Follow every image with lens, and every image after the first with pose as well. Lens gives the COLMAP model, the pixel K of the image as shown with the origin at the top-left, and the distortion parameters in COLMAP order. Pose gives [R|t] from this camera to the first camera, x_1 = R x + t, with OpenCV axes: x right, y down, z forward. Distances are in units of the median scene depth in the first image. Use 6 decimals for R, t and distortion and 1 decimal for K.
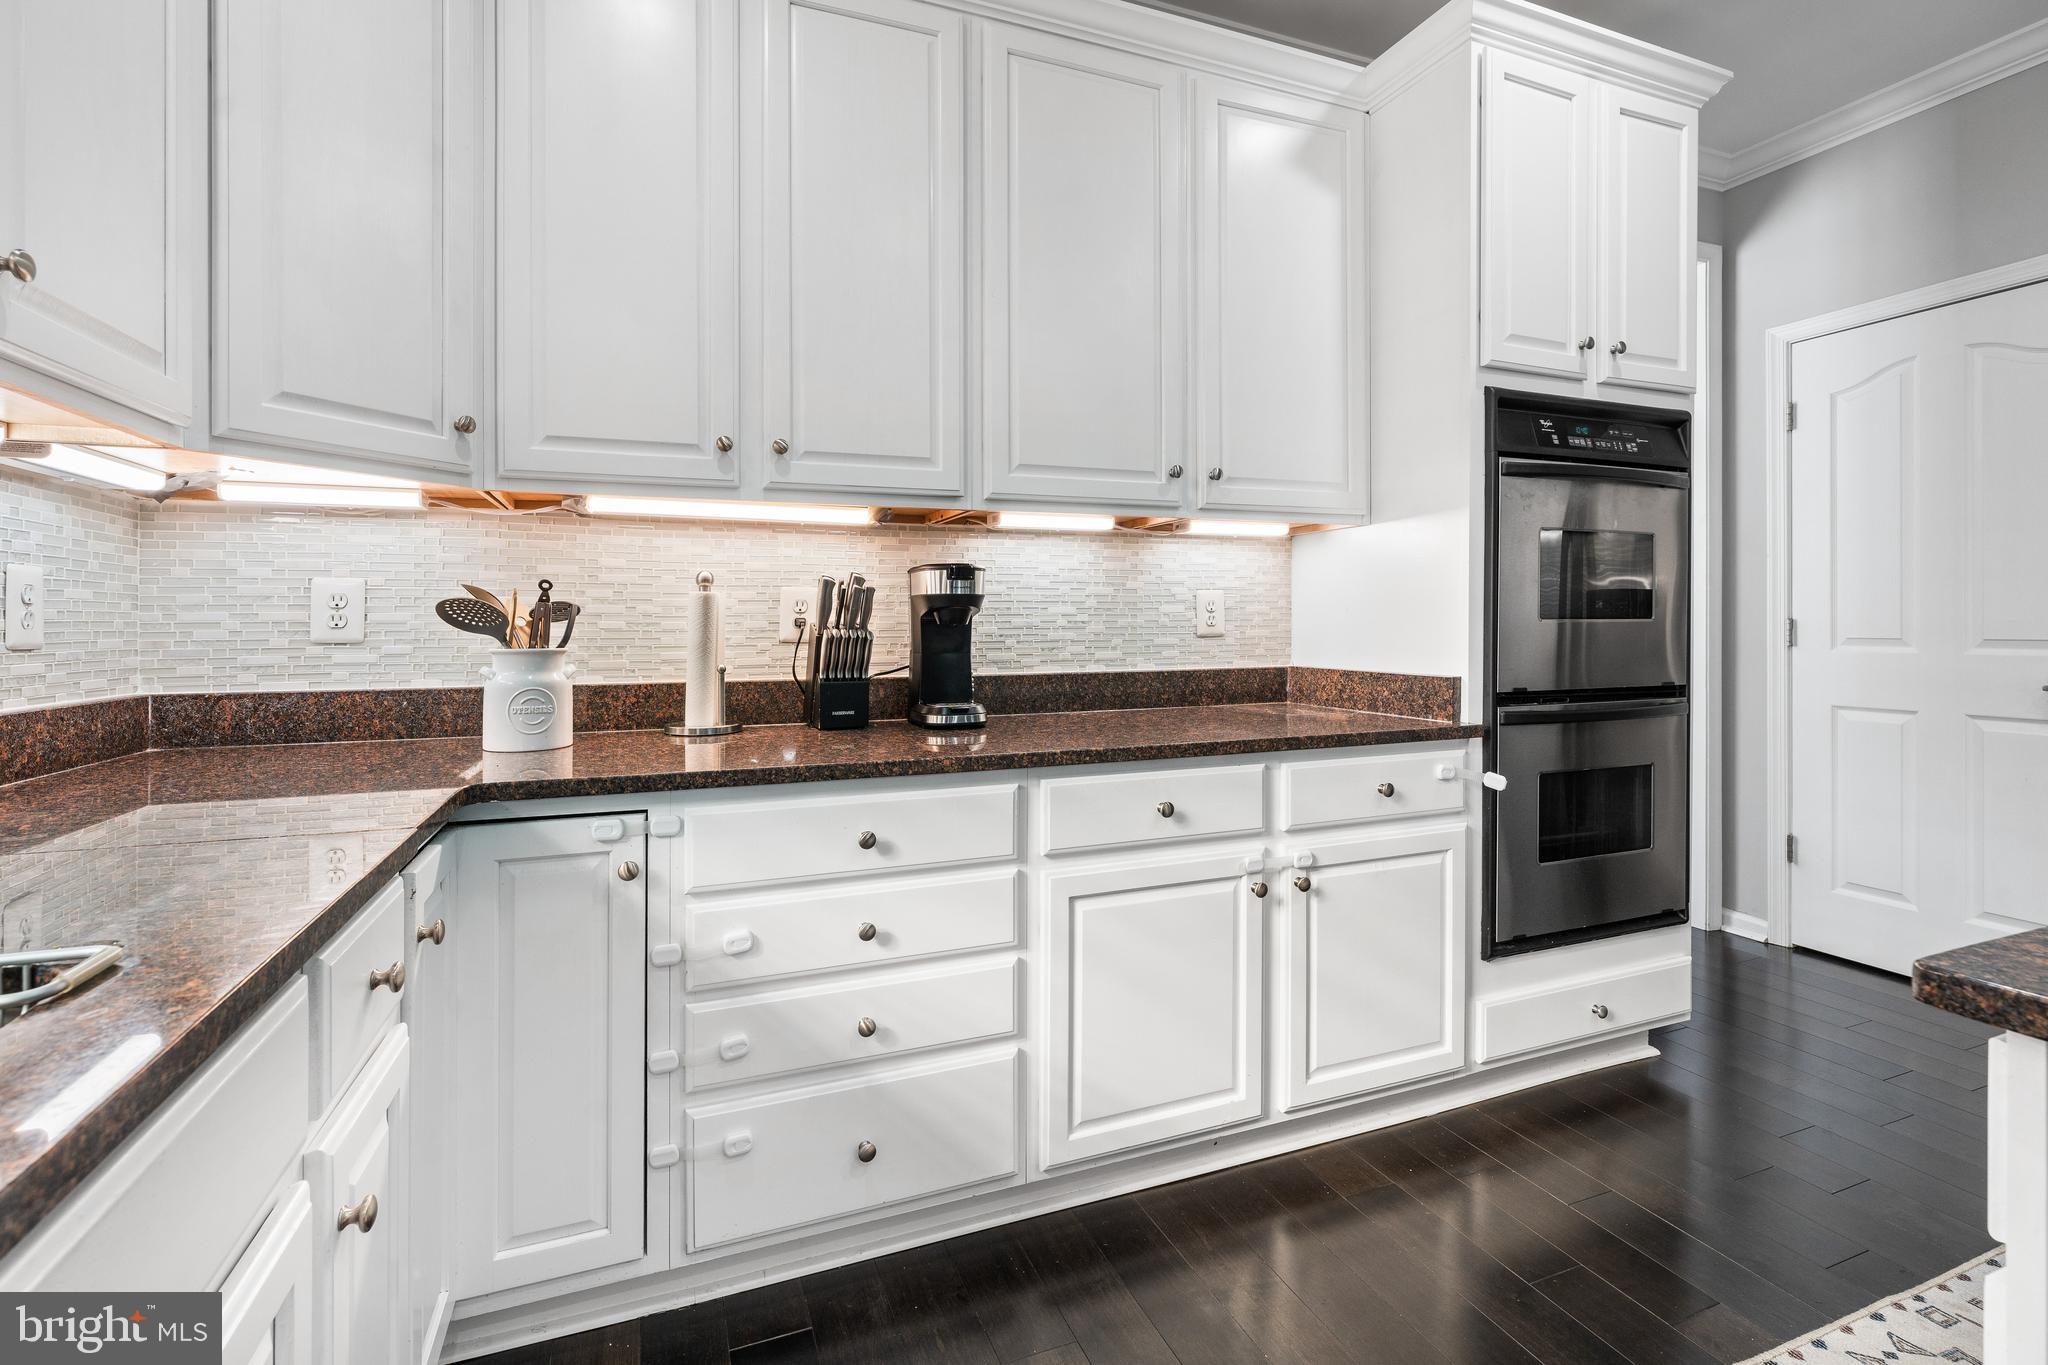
lens RADIAL K [[913.7, 0, 995.3], [0, 913.7, 622.4], [0, 0, 1]] dist [-0.002259, -0.000537]
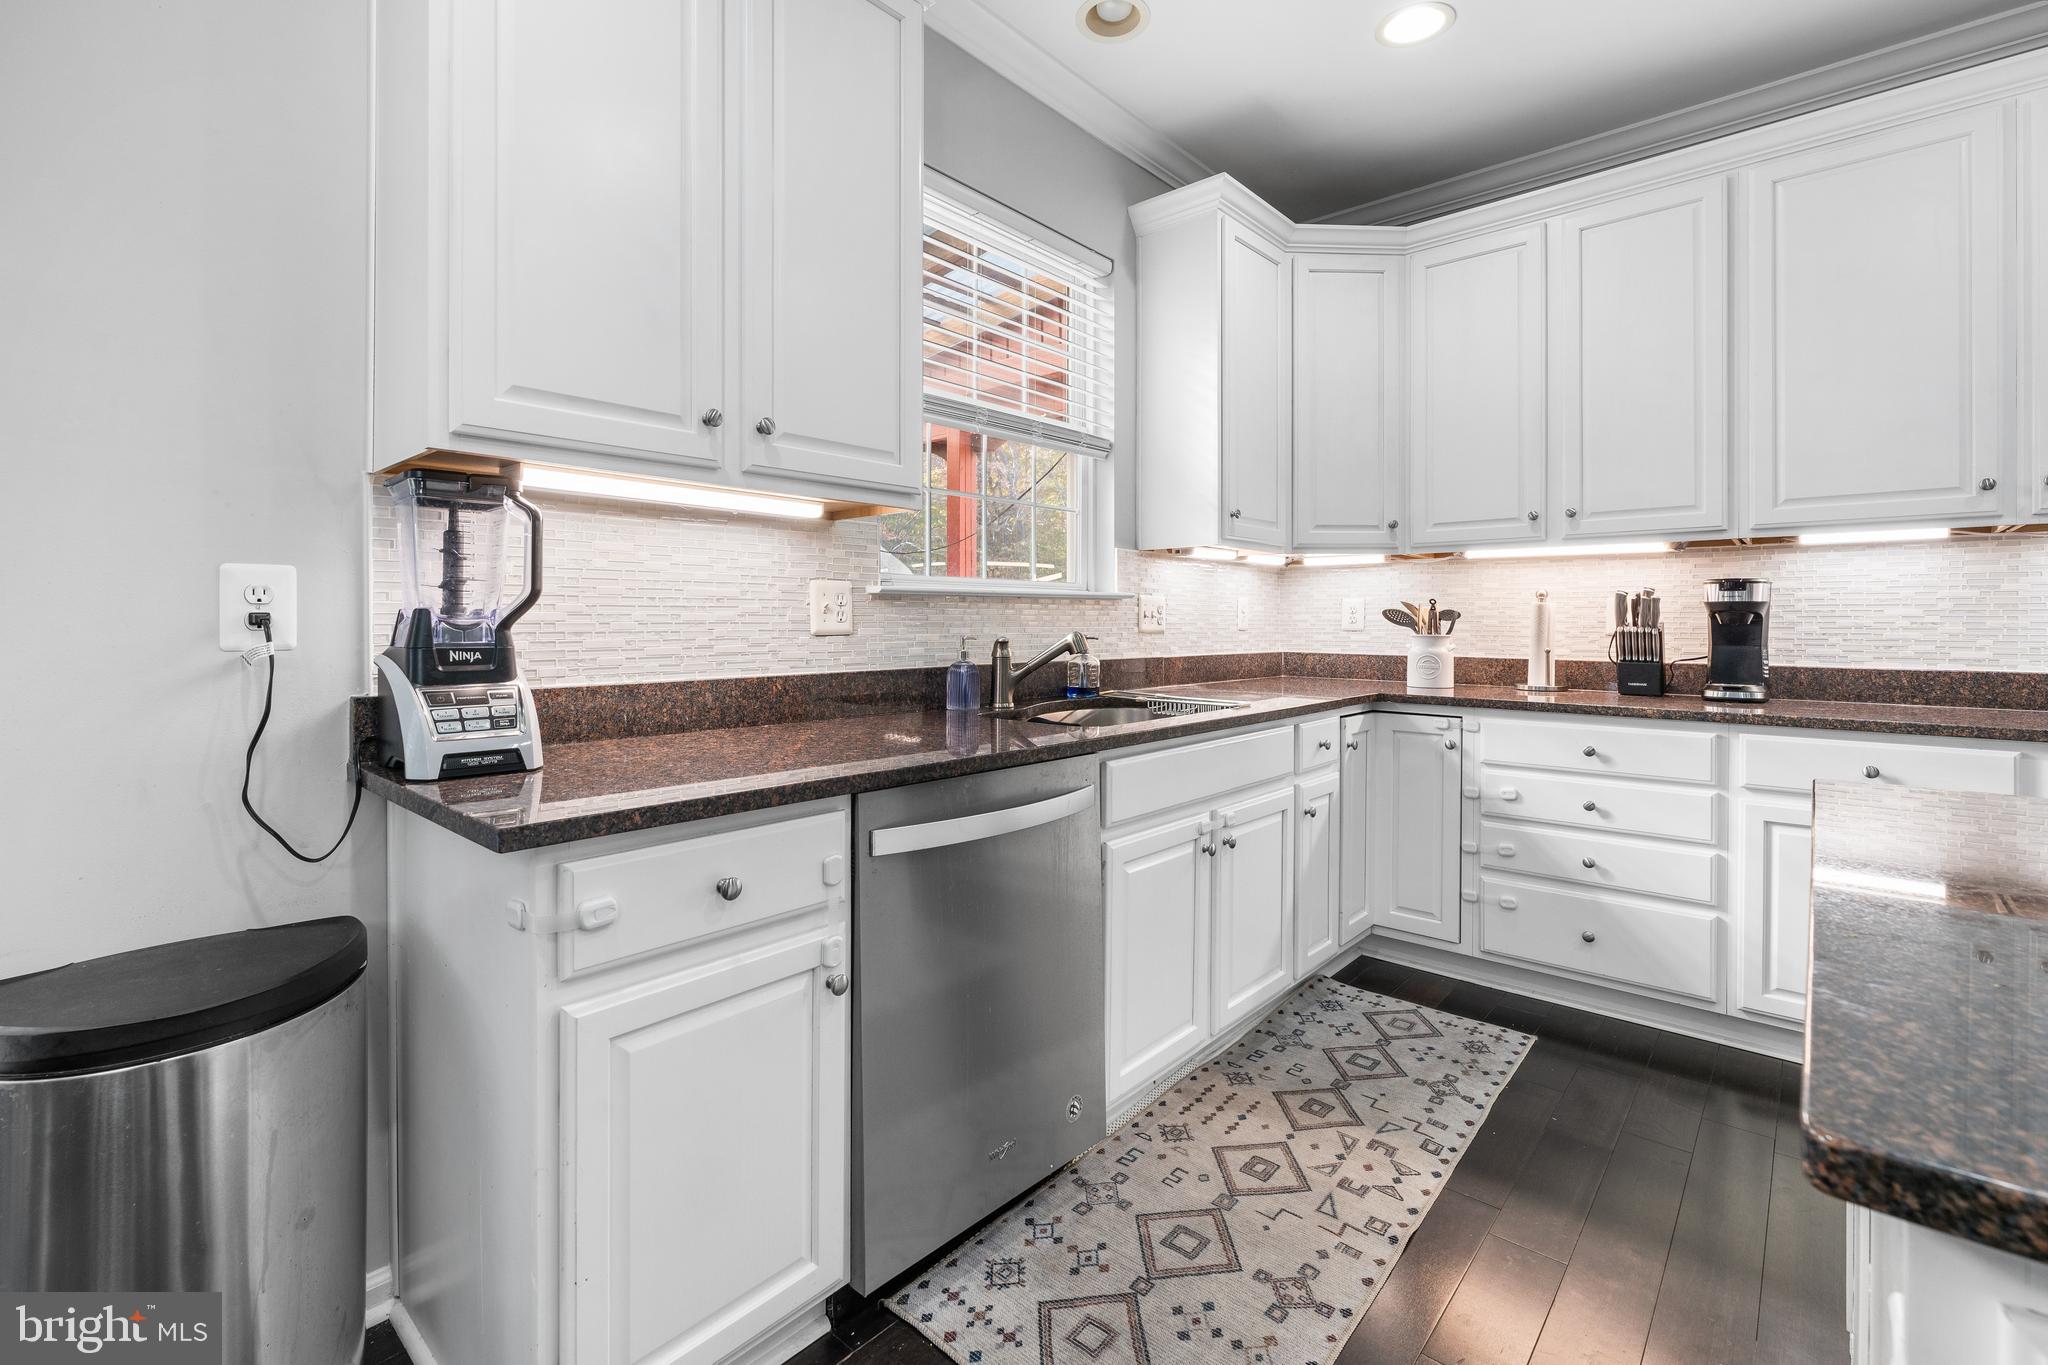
lens RADIAL K [[905.6, 0, 1014.4], [0, 905.6, 624.1], [0, 0, 1]] dist [0.000695, -0.000048]
pose [[0.463449, 0.007438, -0.886092, 0.670479], [-0.006094, 0.999968, 0.005206, 0.002111], [0.886103, 0.002987, 0.463480, -0.564545]]
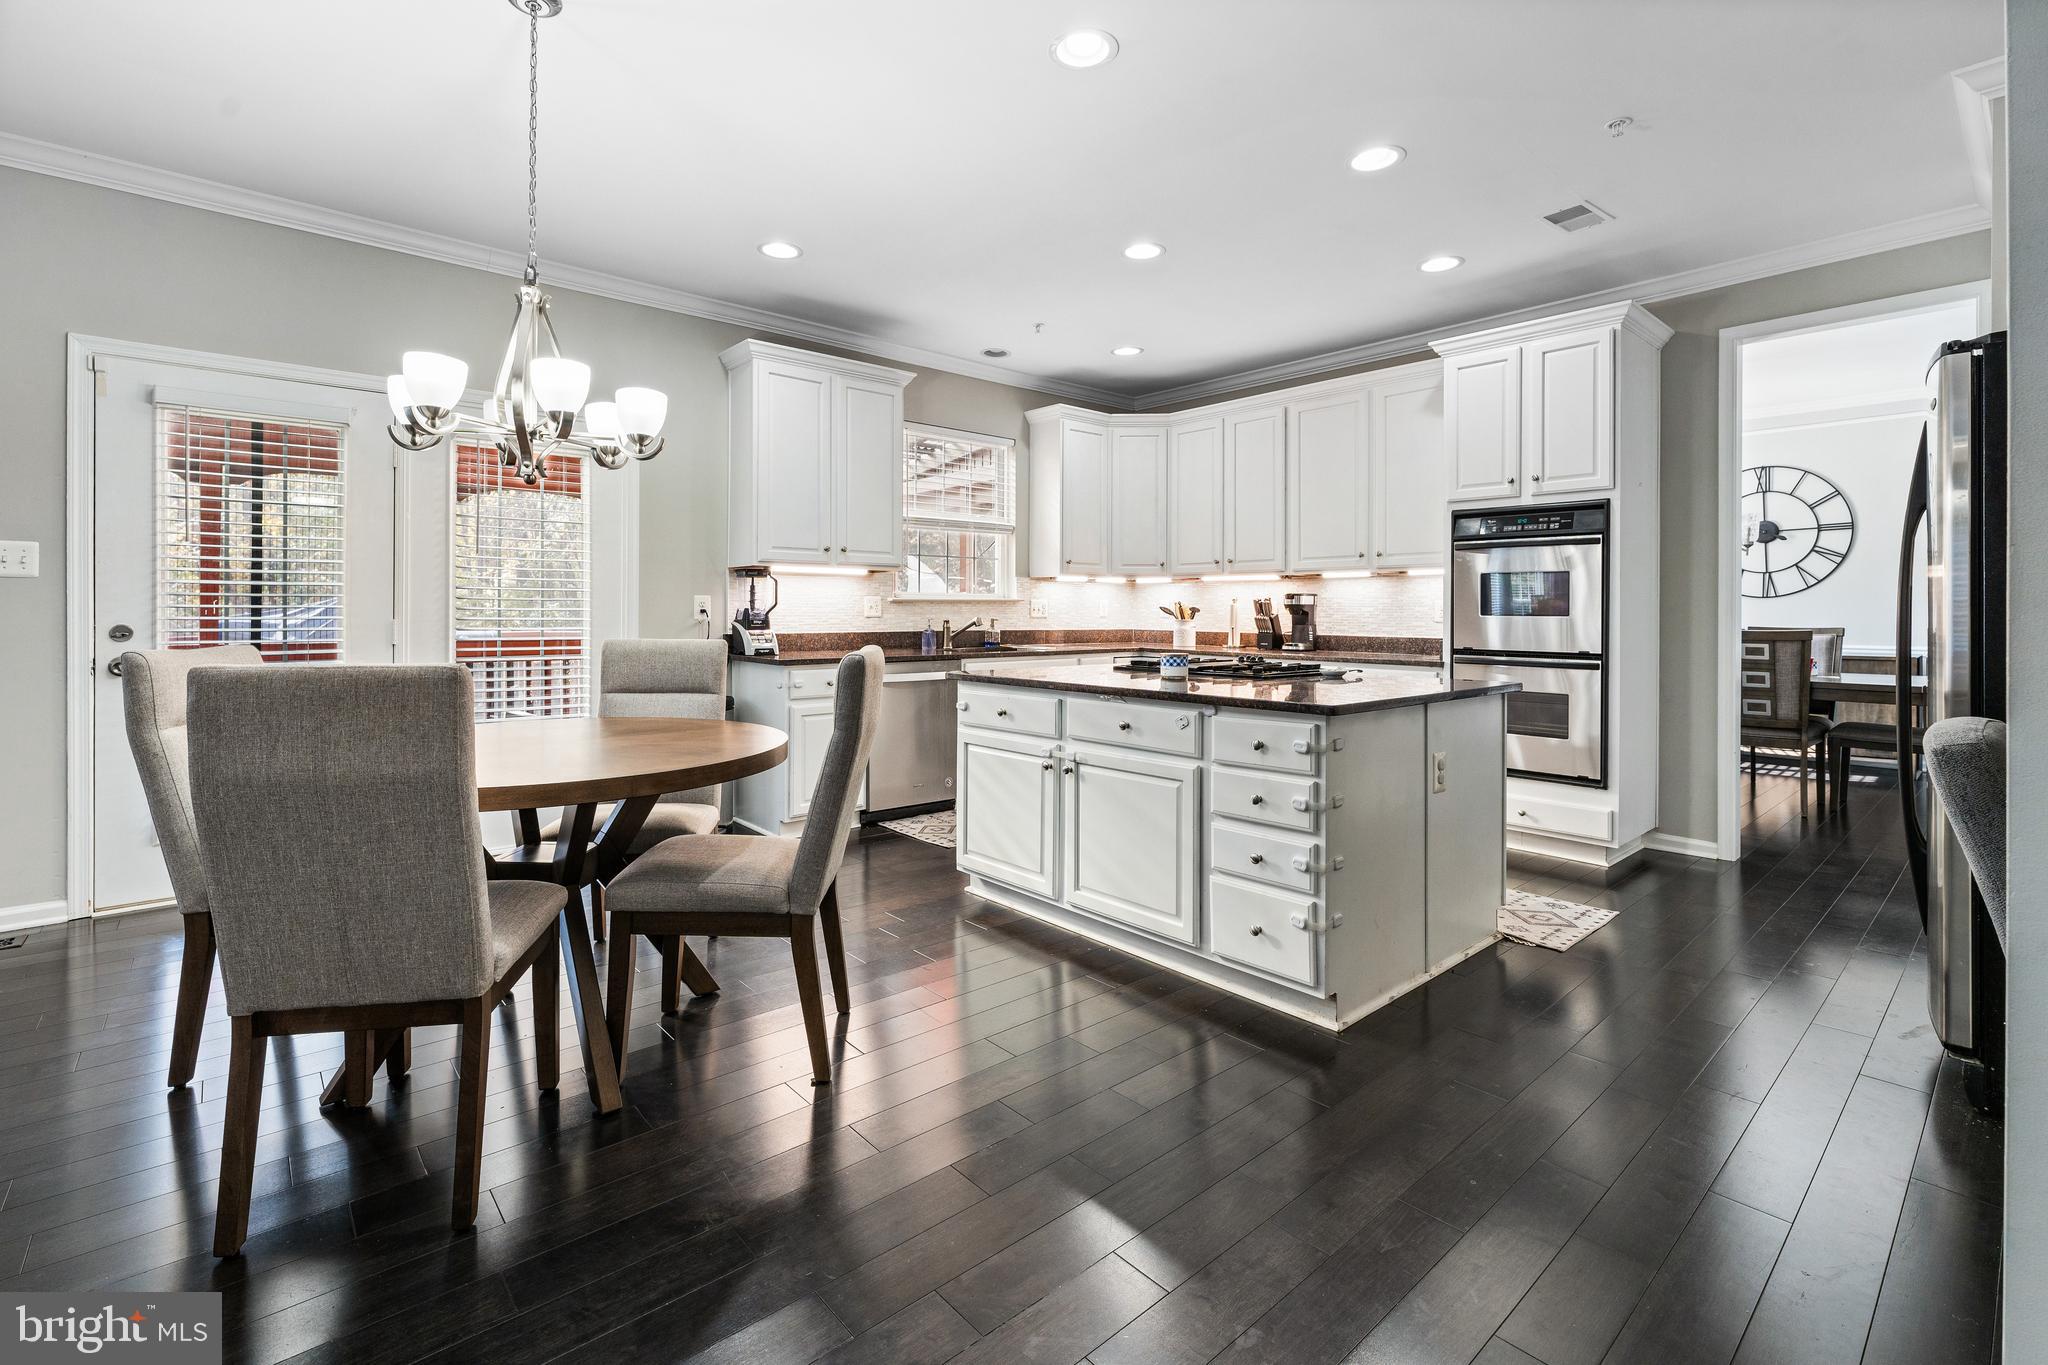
lens RADIAL K [[895.3, 0, 1002.8], [0, 895.3, 611.7], [0, 0, 1]] dist [-0.000645, -0.000158]
pose [[0.336400, 0.007277, -0.941691, 2.358995], [-0.009809, 0.999943, 0.004223, -0.010992], [0.941668, 0.007816, 0.336452, -0.810044]]
